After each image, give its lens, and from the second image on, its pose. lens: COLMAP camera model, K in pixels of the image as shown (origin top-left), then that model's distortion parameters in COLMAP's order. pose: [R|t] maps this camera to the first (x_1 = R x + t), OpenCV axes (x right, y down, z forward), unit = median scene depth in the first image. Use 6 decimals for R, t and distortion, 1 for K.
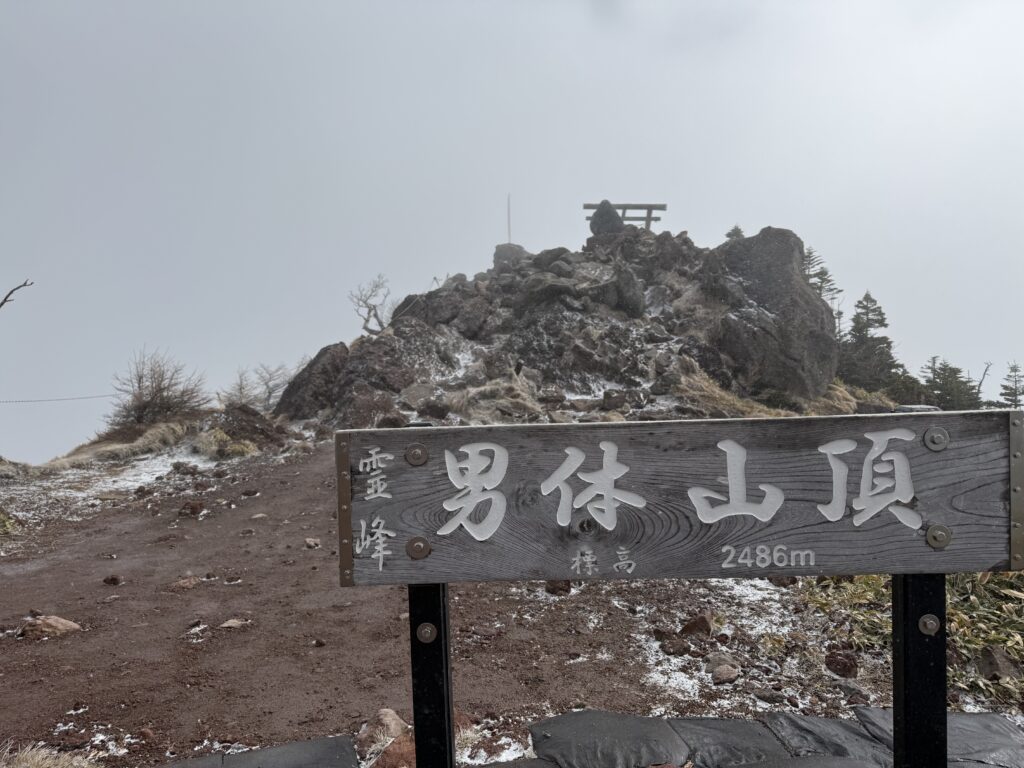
lens RADIAL K [[719.6, 0, 516.0], [0, 719.6, 386.3], [0, 0, 1]] dist [0.044655, -0.017660]
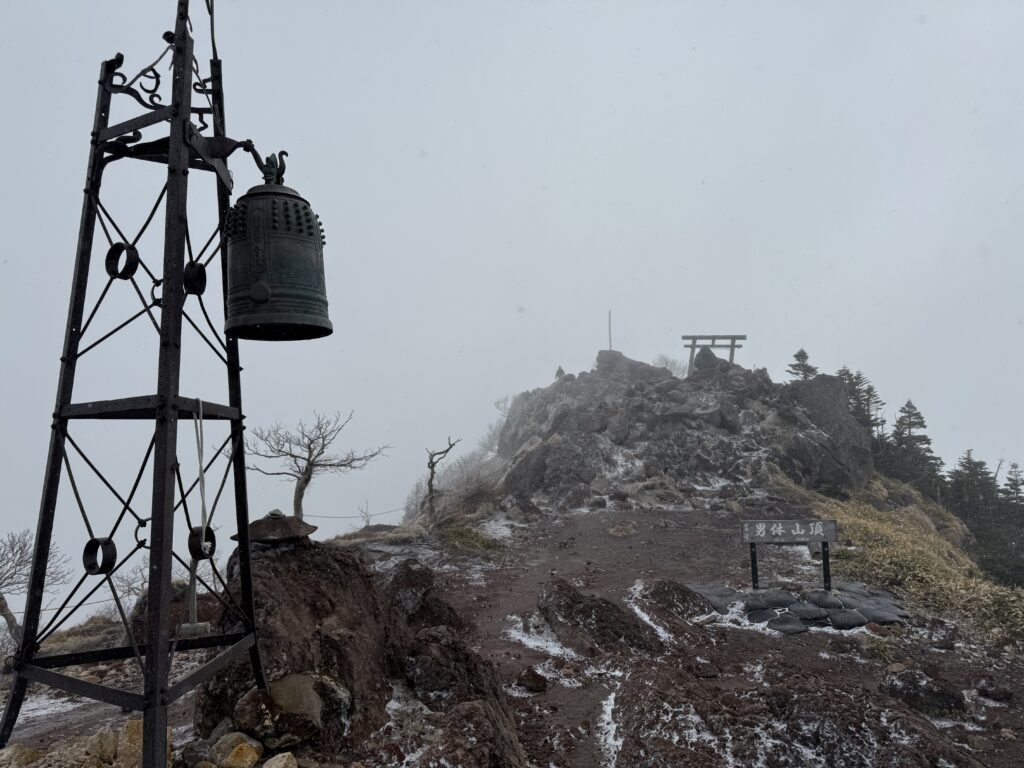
lens RADIAL K [[719.6, 0, 501.1], [0, 719.6, 384.7], [0, 0, 1]] dist [0.044655, -0.017660]
pose [[0.994378, -0.008873, -0.105517, -1.885259], [-0.001092, 0.995571, -0.094010, -0.624242], [0.105884, 0.093597, 0.989964, -6.687546]]
